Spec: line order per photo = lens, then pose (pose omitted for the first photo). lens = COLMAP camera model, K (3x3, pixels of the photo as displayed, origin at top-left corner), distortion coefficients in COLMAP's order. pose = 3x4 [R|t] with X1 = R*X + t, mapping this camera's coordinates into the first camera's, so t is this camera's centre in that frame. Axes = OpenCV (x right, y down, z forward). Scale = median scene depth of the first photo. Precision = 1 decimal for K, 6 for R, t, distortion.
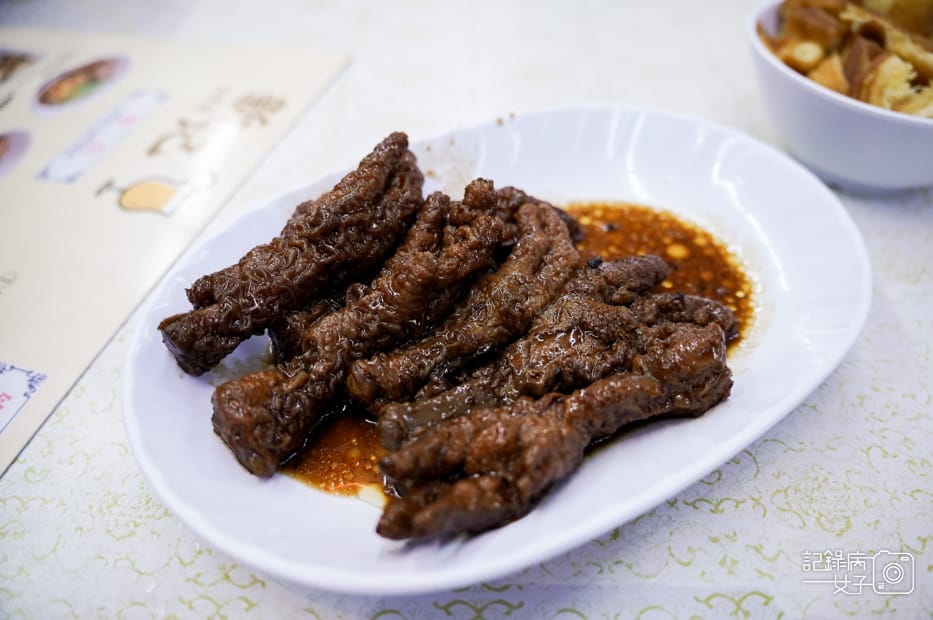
lens RADIAL K [[779.4, 0, 466.5], [0, 779.4, 310.0], [0, 0, 1]] dist [-0.135084, 0.002465]
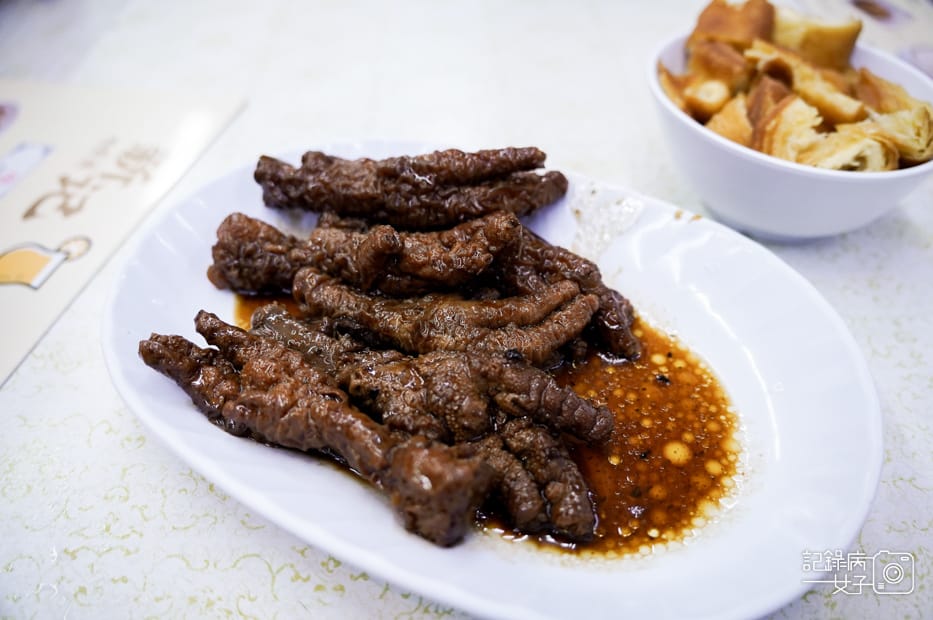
lens RADIAL K [[779.4, 0, 466.5], [0, 779.4, 310.0], [0, 0, 1]] dist [-0.135084, 0.002465]
pose [[0.476384, 0.615702, -0.627671, 0.704516], [-0.605066, 0.747526, 0.274044, -0.330071], [0.637929, 0.249232, 0.728649, 0.293422]]
